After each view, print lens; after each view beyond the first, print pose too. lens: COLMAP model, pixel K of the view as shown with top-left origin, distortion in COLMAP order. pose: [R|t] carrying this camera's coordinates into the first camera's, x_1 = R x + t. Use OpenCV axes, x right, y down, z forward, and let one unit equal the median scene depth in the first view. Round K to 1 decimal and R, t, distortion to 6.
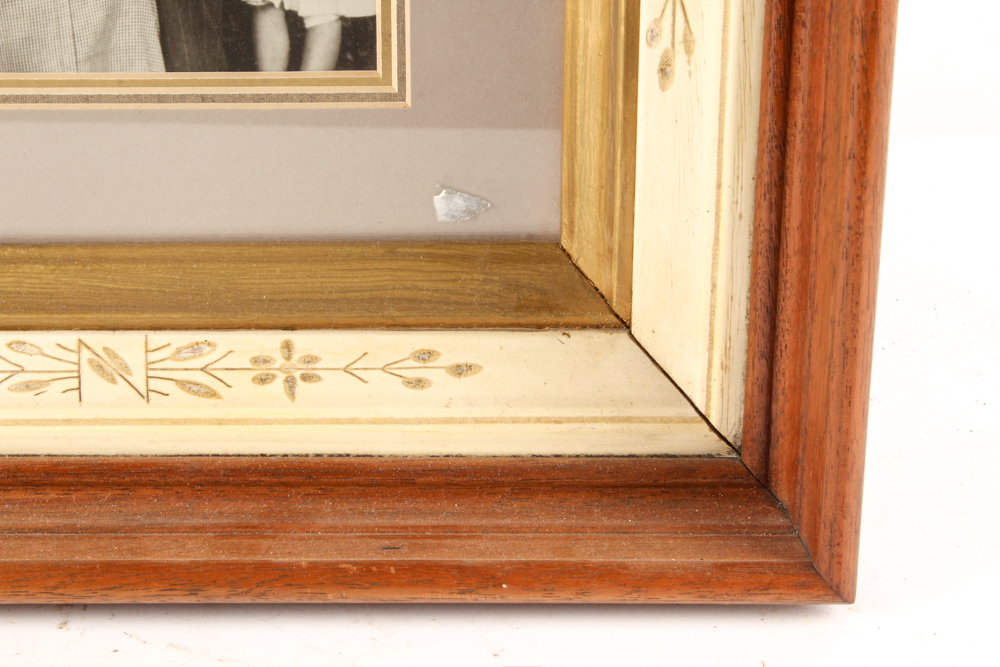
lens RADIAL K [[2520.7, 0, 461.0], [0, 2520.7, 286.2], [0, 0, 1]] dist [0.055889, -0.053526]
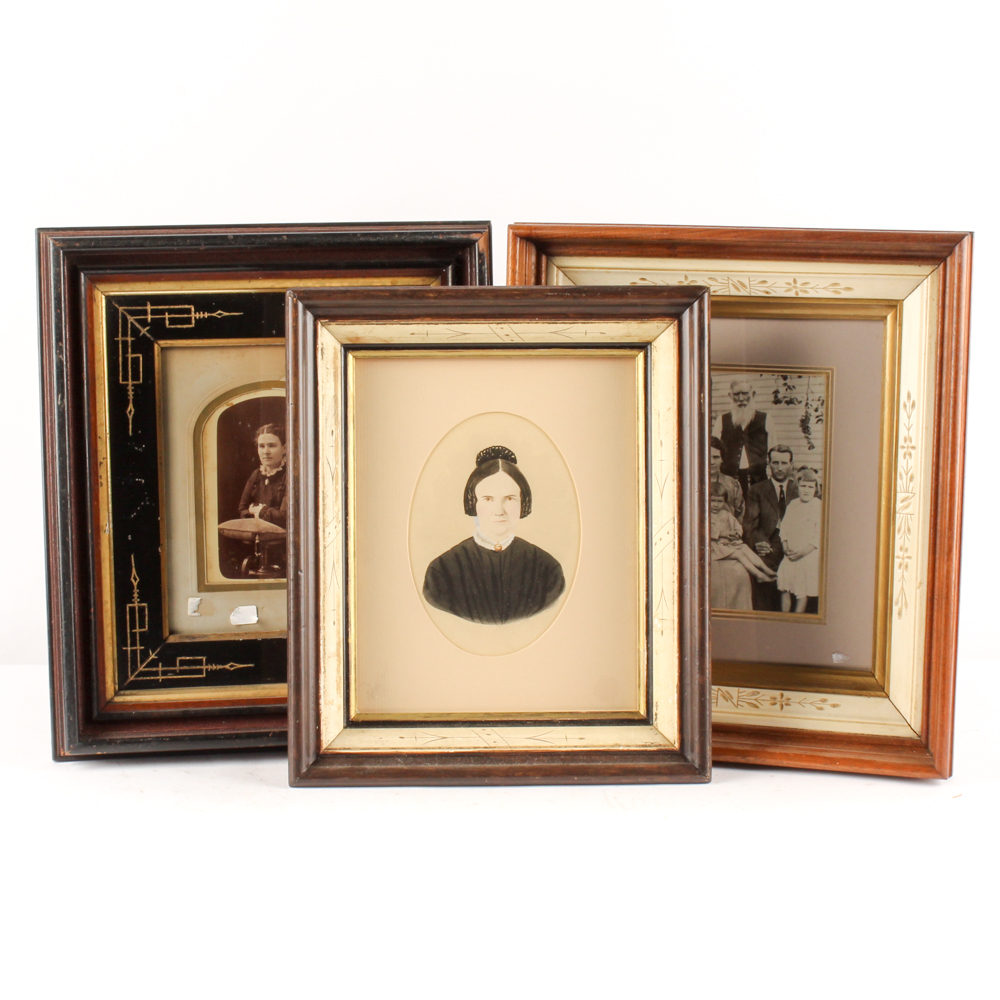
lens RADIAL K [[2376.8, 0, 441.9], [0, 2376.8, 582.8], [0, 0, 1]] dist [-0.034855, -0.463861]
pose [[0.946444, 0.053369, -0.318427, 0.479757], [-0.121572, 0.972565, -0.198339, 0.540363], [0.299106, 0.226429, 0.926966, -1.978799]]
